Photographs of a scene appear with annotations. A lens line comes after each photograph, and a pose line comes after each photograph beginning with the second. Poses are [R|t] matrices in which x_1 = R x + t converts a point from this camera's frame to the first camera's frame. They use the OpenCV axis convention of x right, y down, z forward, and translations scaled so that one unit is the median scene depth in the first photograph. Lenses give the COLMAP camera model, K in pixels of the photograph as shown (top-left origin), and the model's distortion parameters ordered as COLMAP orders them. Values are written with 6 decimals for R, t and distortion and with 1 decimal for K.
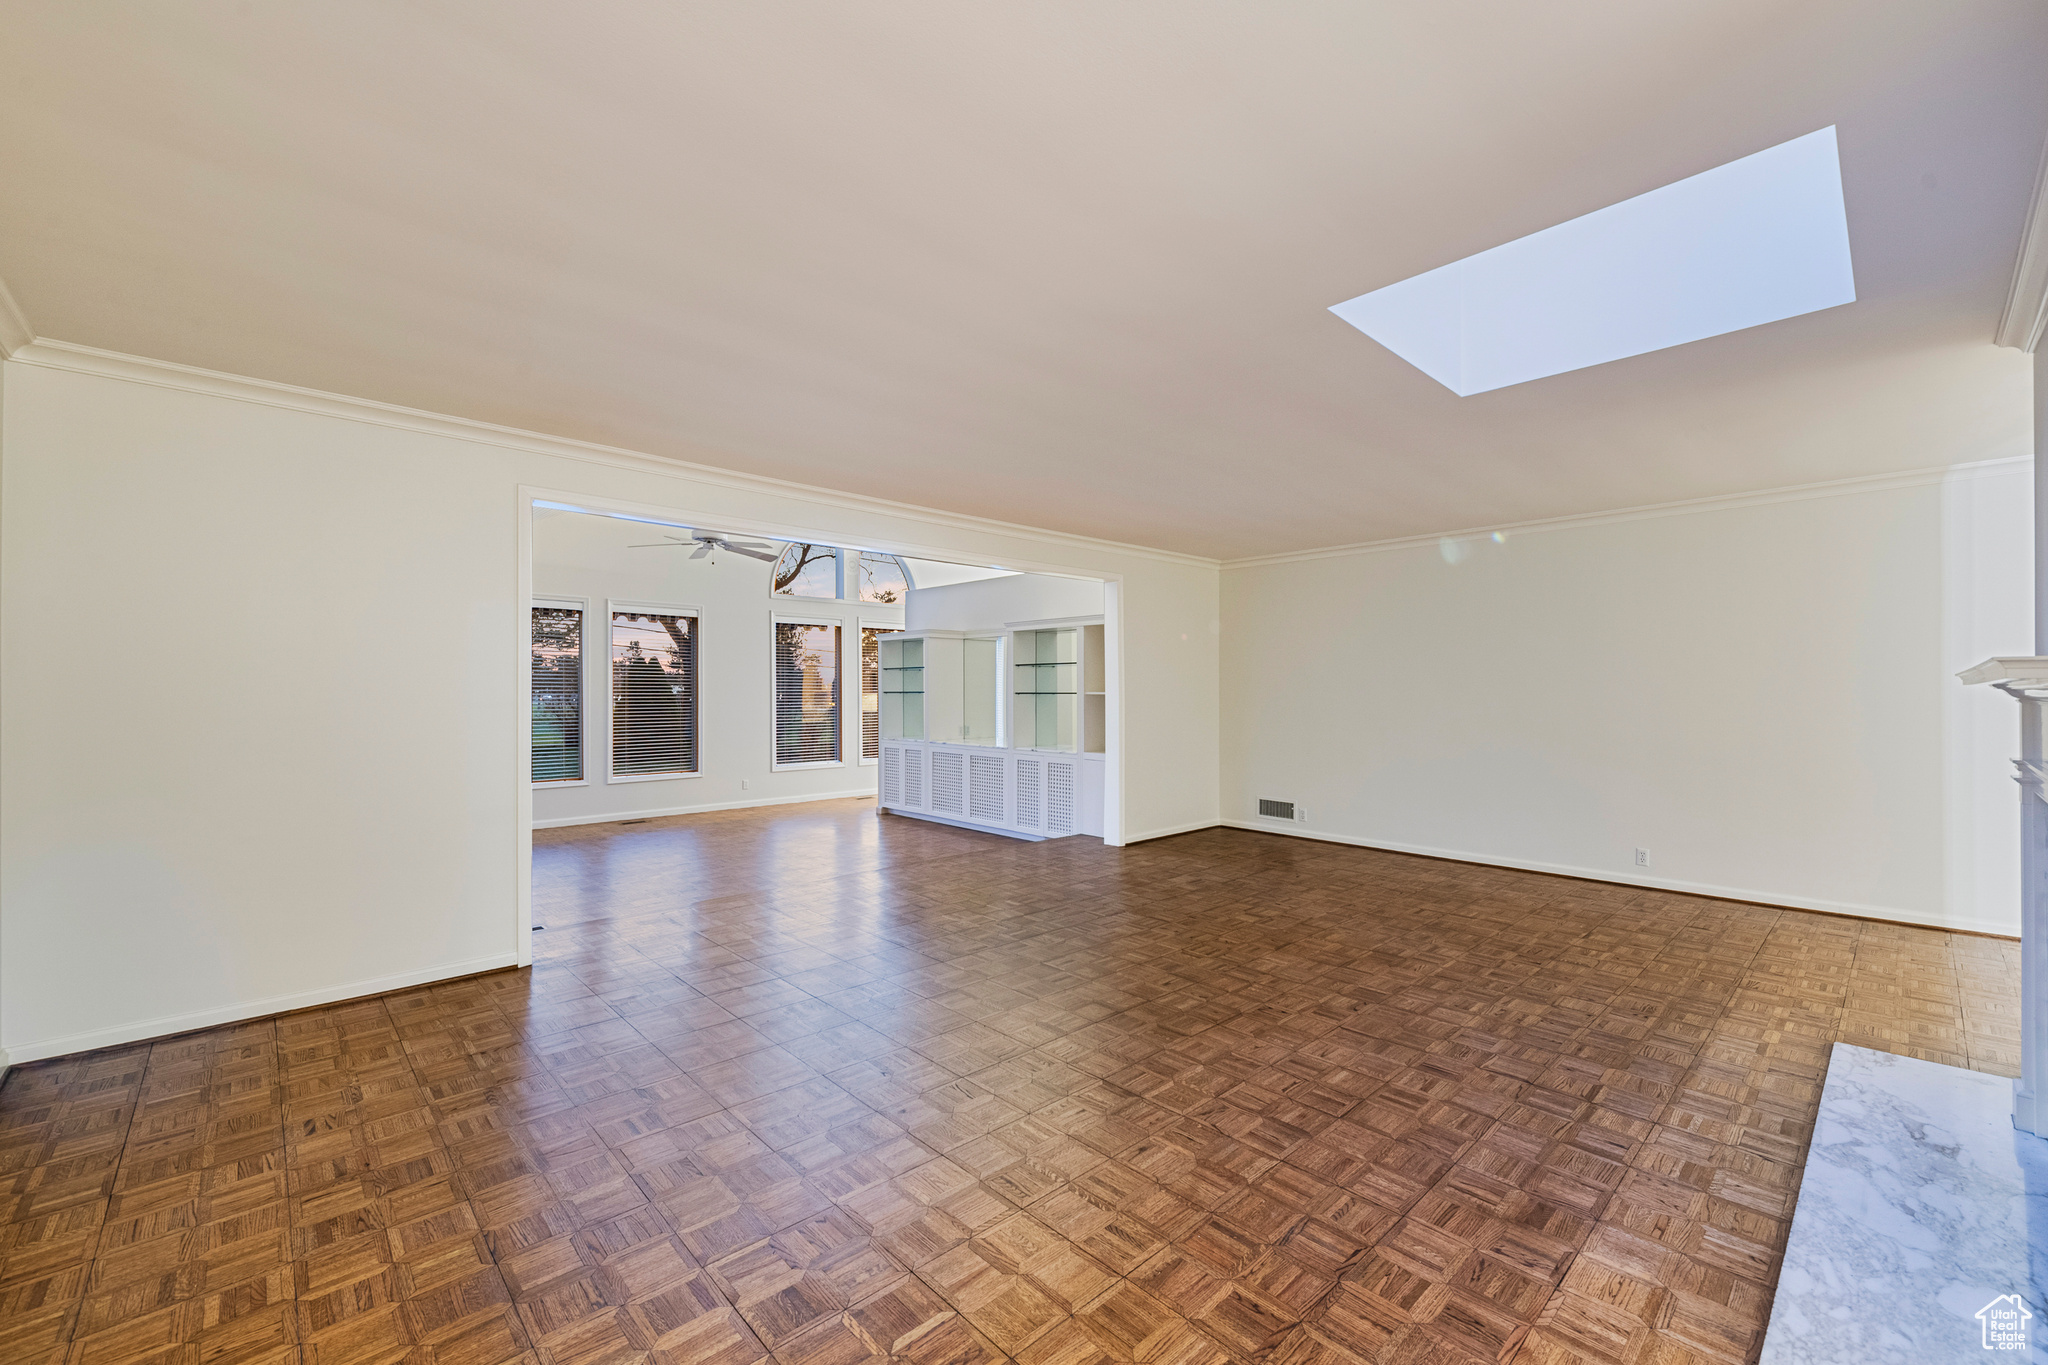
lens RADIAL K [[812.8, 0, 1024.8], [0, 812.8, 694.5], [0, 0, 1]] dist [0.001051, -0.000008]
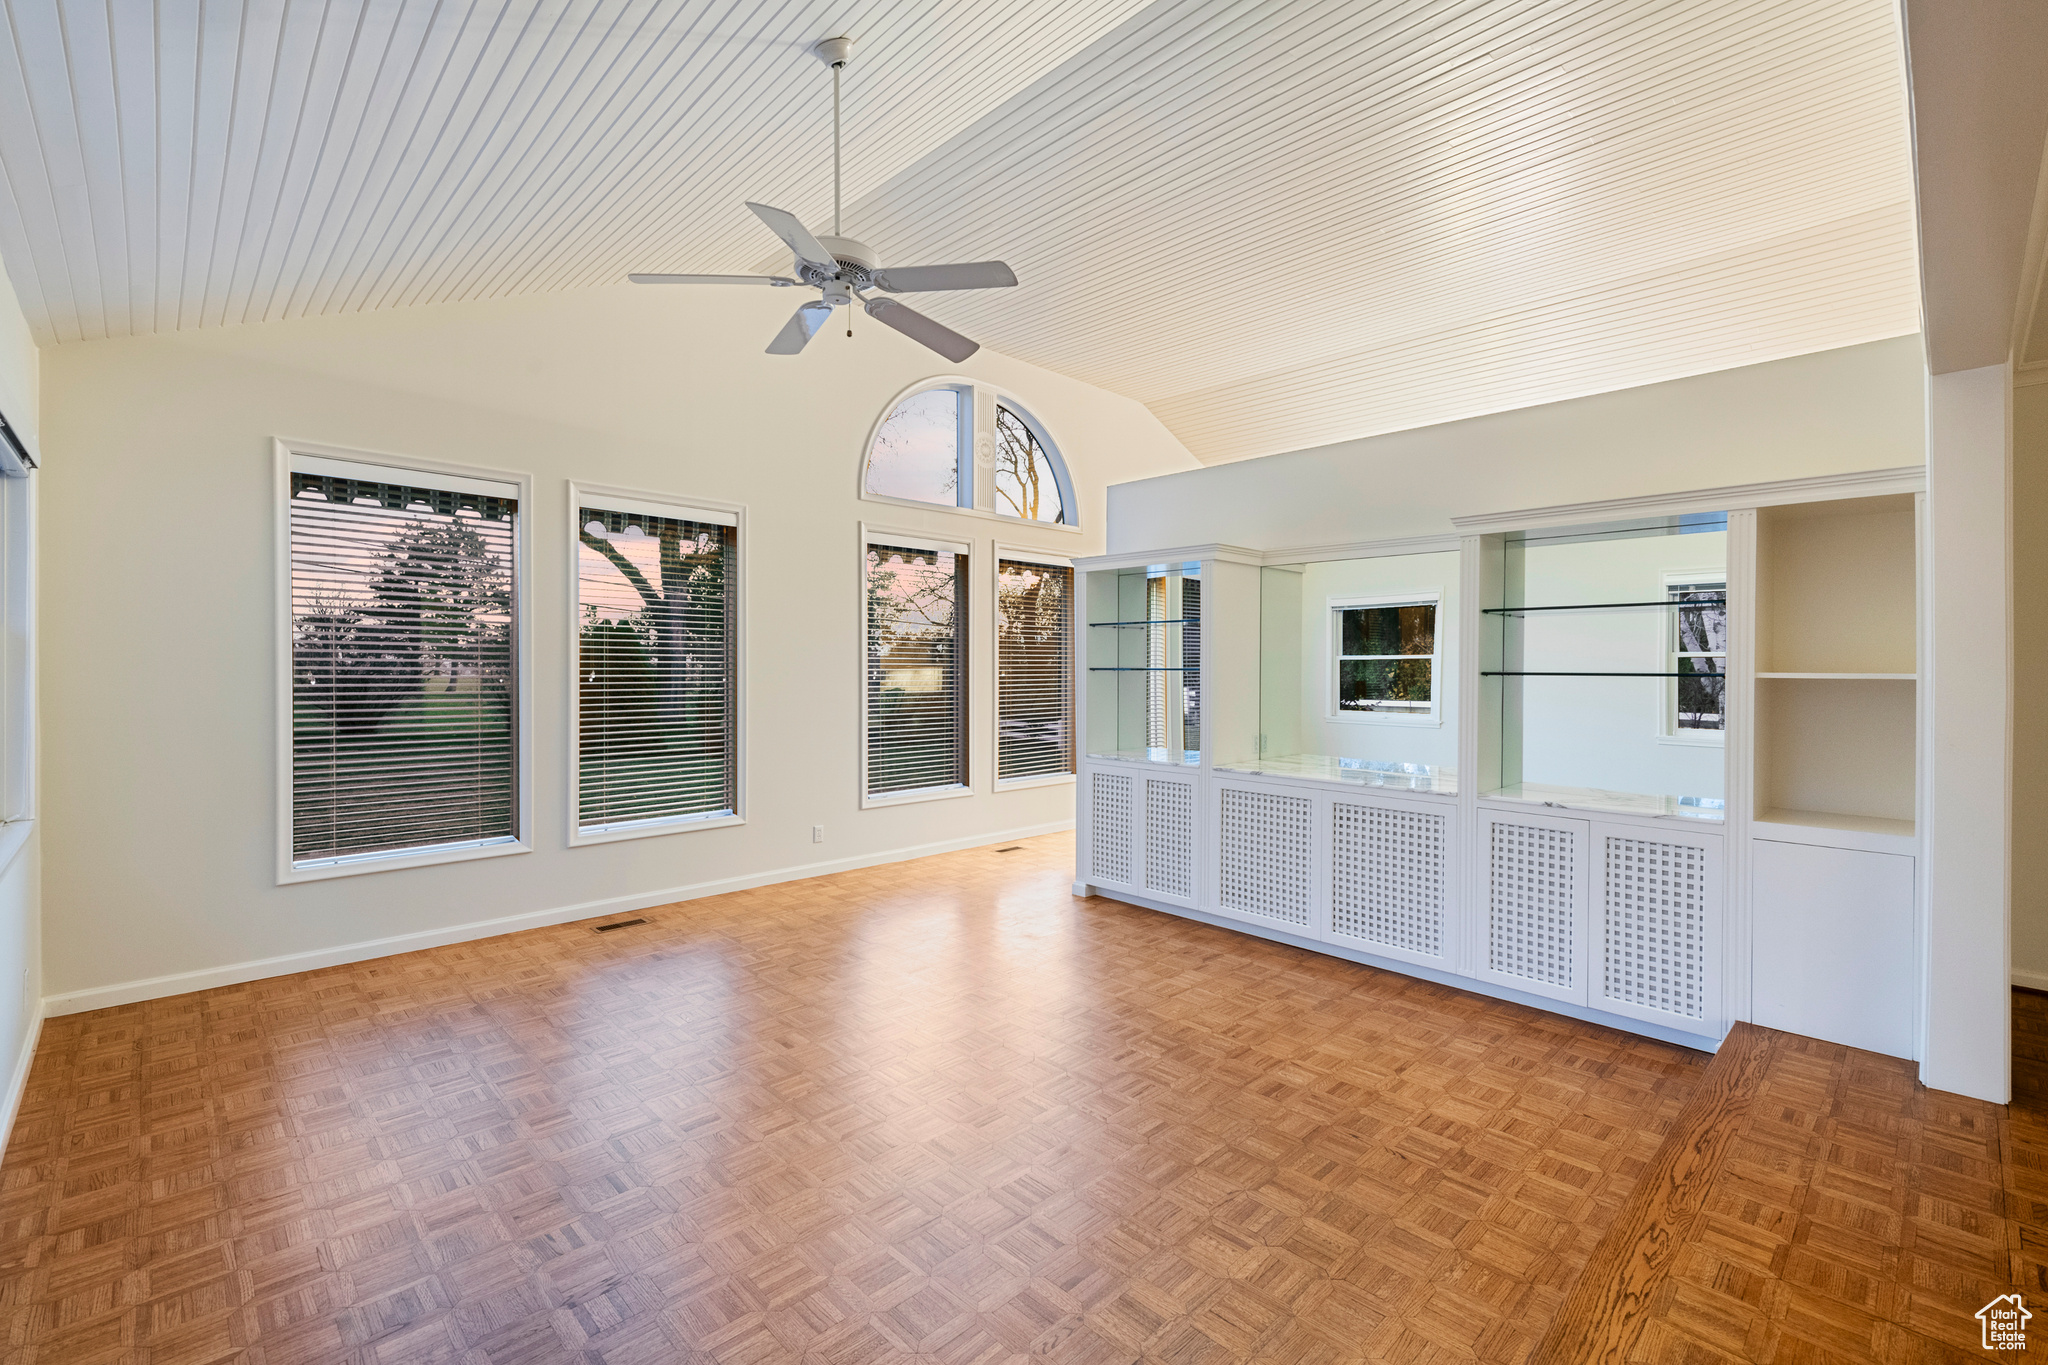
lens RADIAL K [[888.0, 0, 1028.1], [0, 888.0, 673.0], [0, 0, 1]] dist [-0.000194, 0.000132]
pose [[0.999906, 0.008134, 0.011077, -0.228103], [-0.008175, 0.999960, 0.003638, -0.001143], [-0.011047, -0.003728, 0.999932, 0.434409]]
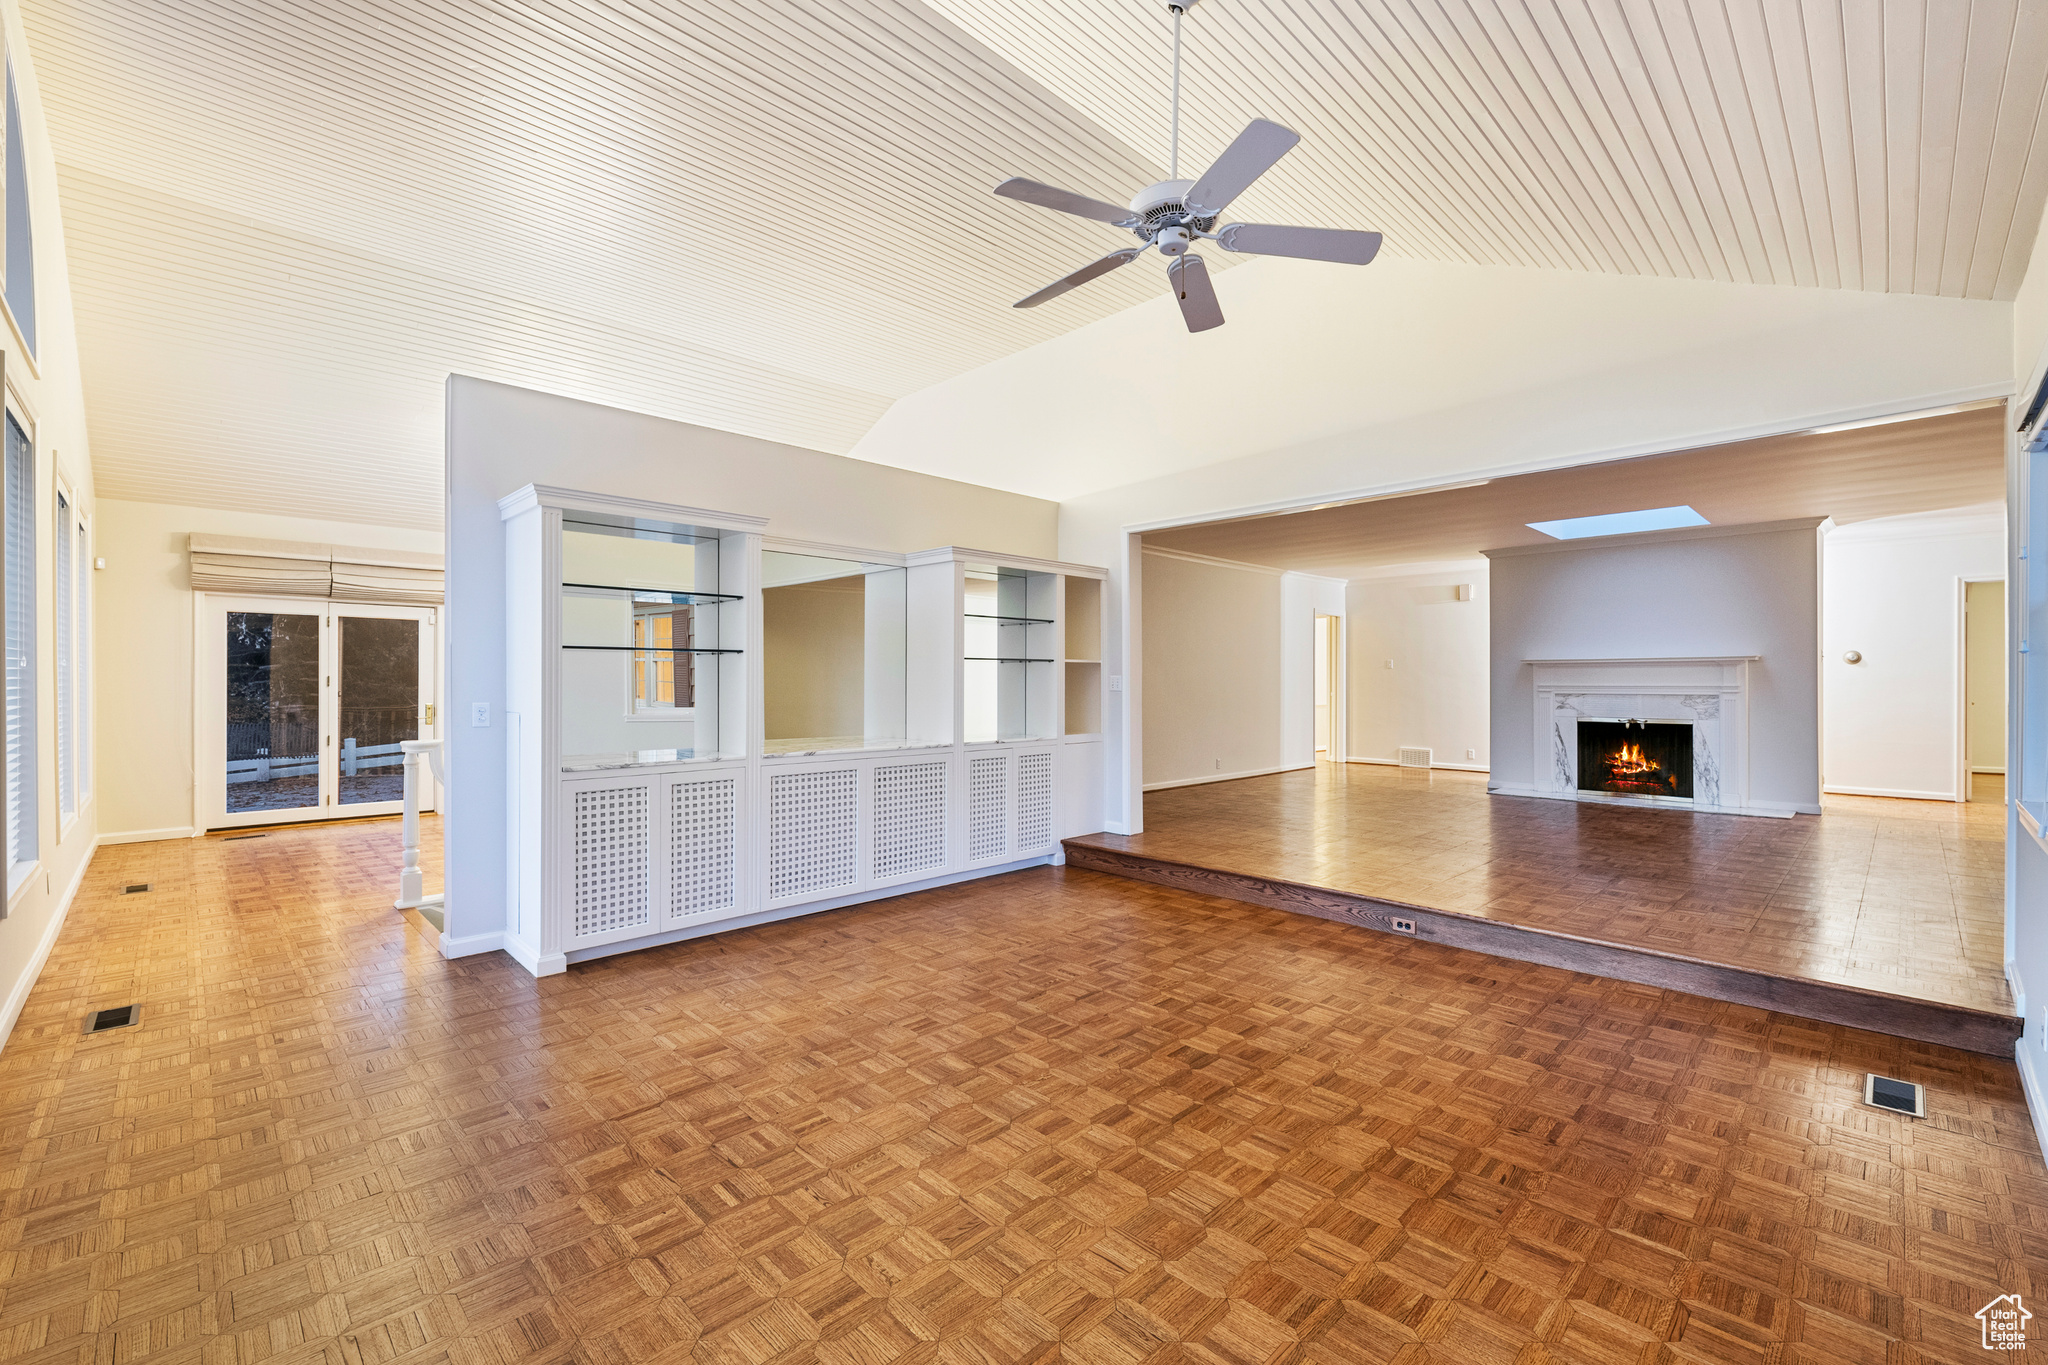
lens RADIAL K [[868.5, 0, 1029.2], [0, 868.5, 679.5], [0, 0, 1]] dist [0.002466, -0.000013]
pose [[-0.028626, 0.006052, 0.999572, -0.600319], [0.003450, 0.999976, -0.005956, 0.016446], [-0.999584, 0.003278, -0.028646, 0.822839]]
